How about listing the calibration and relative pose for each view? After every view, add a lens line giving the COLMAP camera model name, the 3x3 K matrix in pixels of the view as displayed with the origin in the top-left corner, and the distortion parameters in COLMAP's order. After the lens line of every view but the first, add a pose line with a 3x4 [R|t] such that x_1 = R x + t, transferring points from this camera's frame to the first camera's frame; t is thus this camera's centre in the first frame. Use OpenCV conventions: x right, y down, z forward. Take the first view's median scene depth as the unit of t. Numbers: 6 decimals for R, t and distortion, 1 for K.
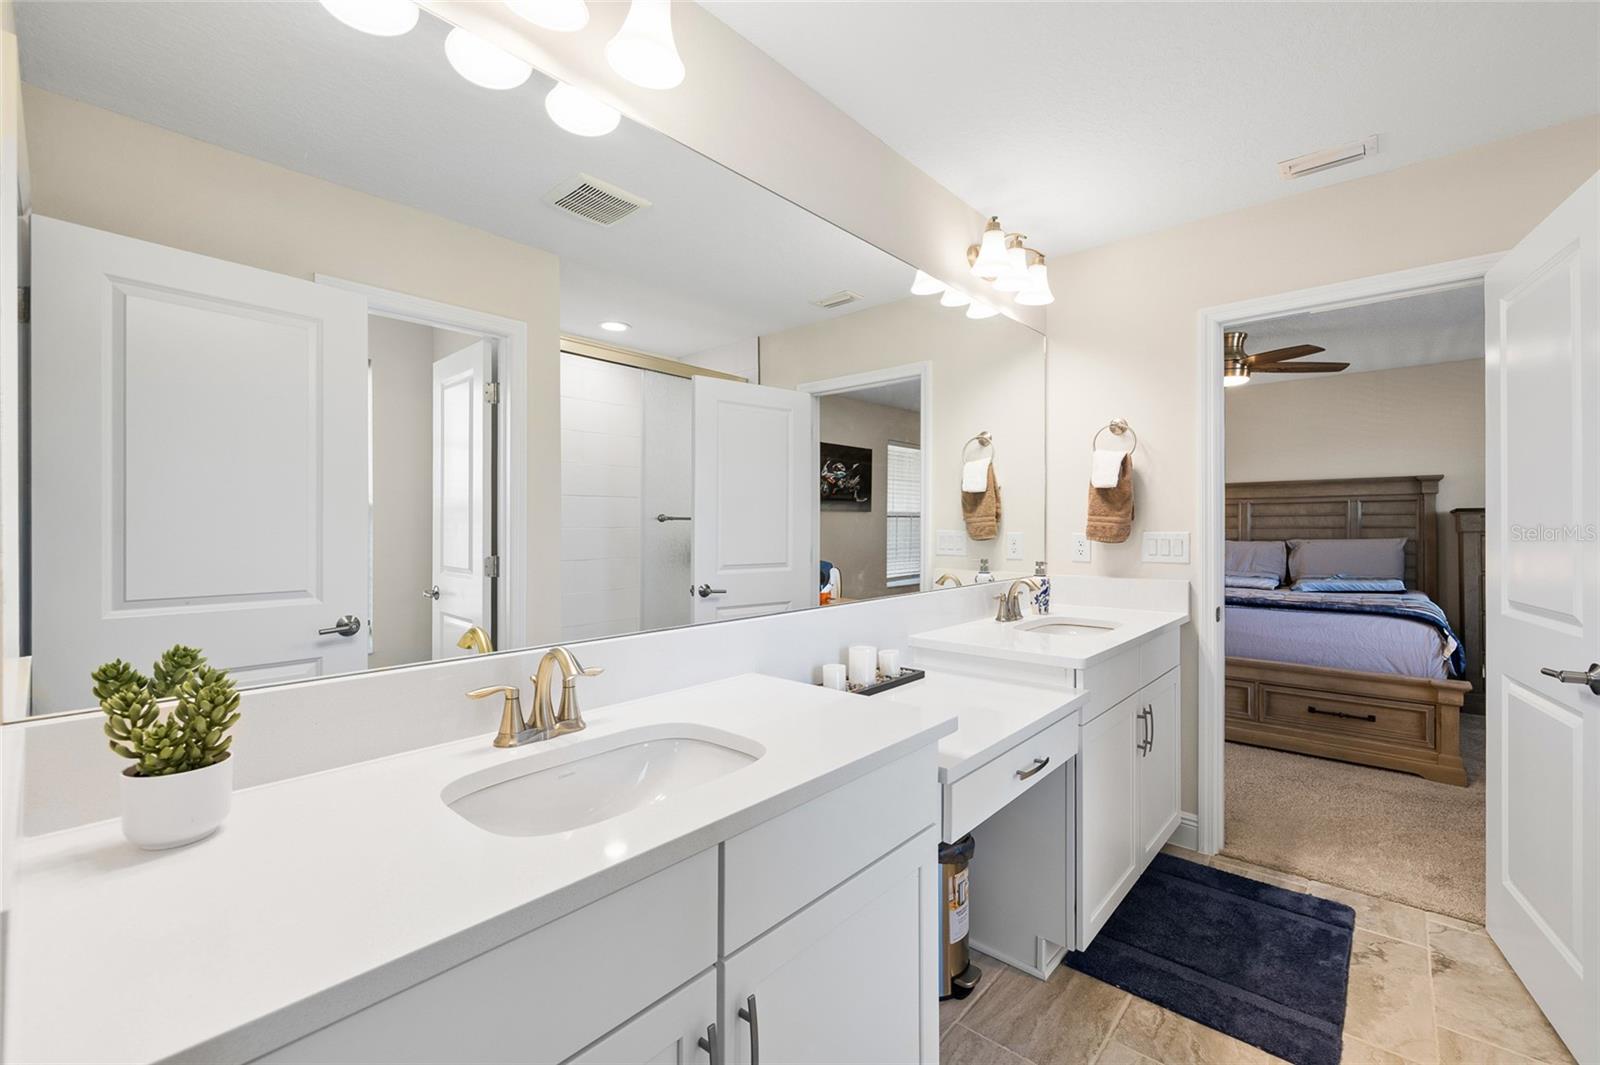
lens RADIAL K [[667.4, 0, 800.0], [0, 667.4, 532.5], [0, 0, 1]] dist [0.000167, 0.000041]
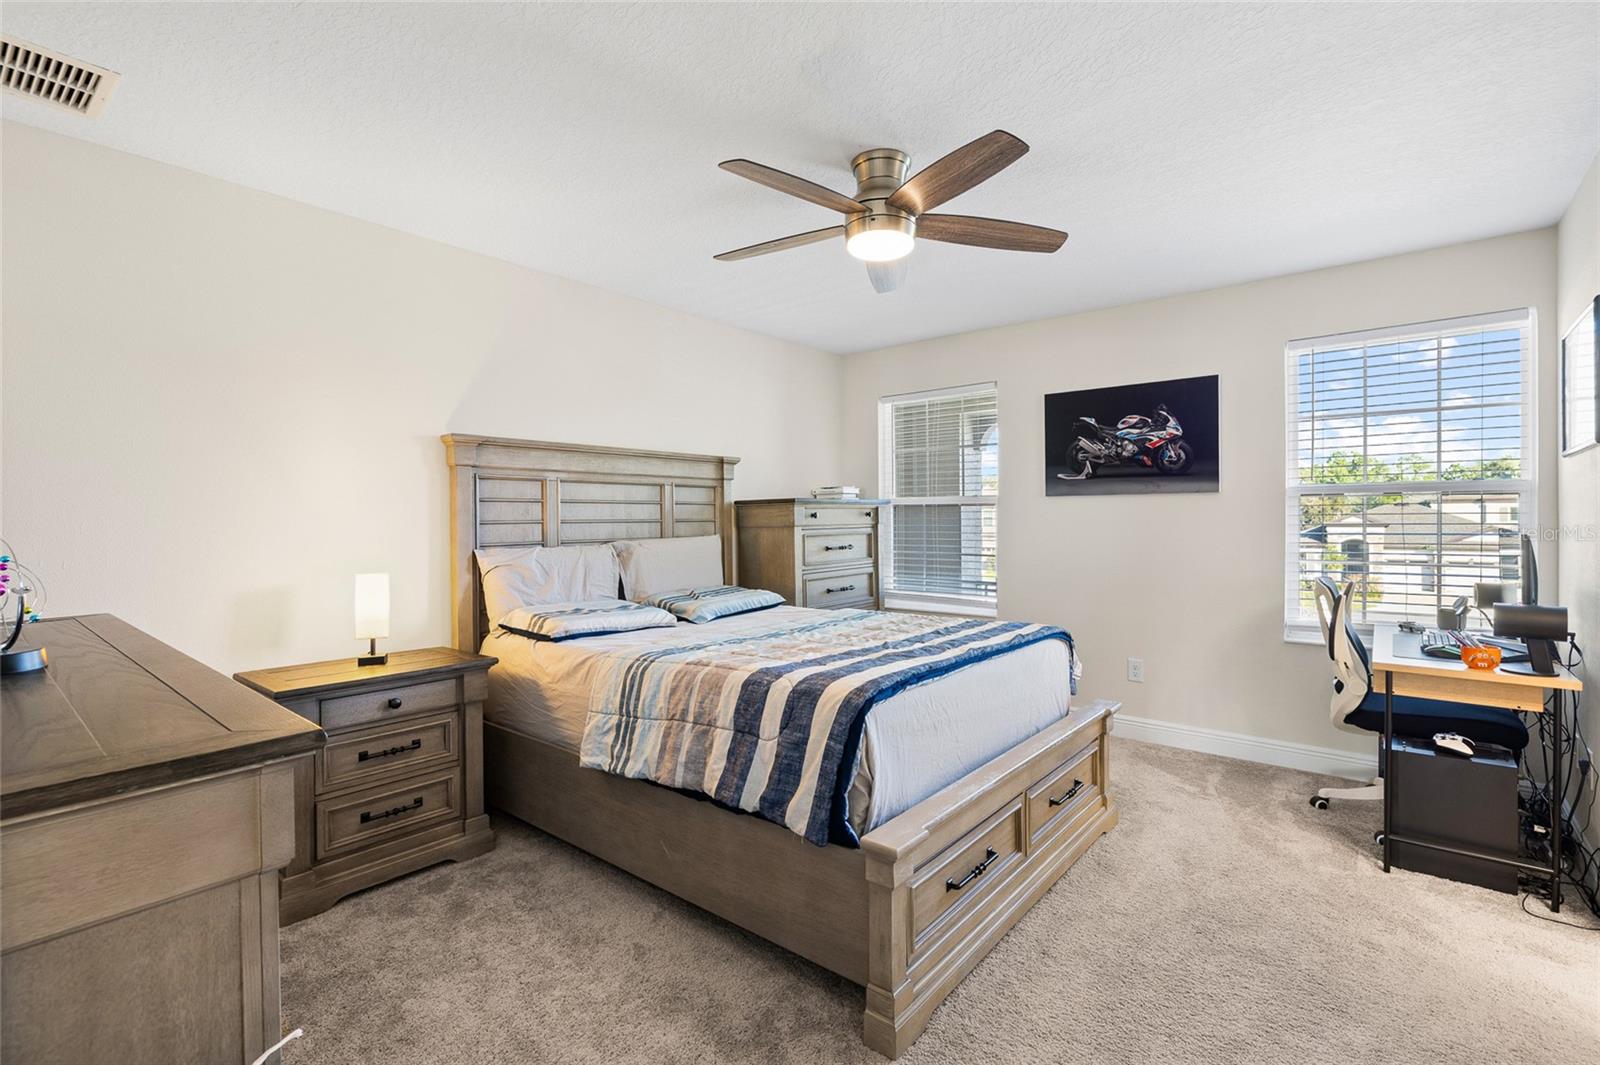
lens RADIAL K [[717.0, 0, 800.1], [0, 717.0, 524.6], [0, 0, 1]] dist [0.002368, 0.000173]
pose [[0.192363, -0.005541, 0.981308, 0.110058], [0.004089, 0.999980, 0.004845, -0.007379], [-0.981315, 0.003081, 0.192382, 0.706965]]
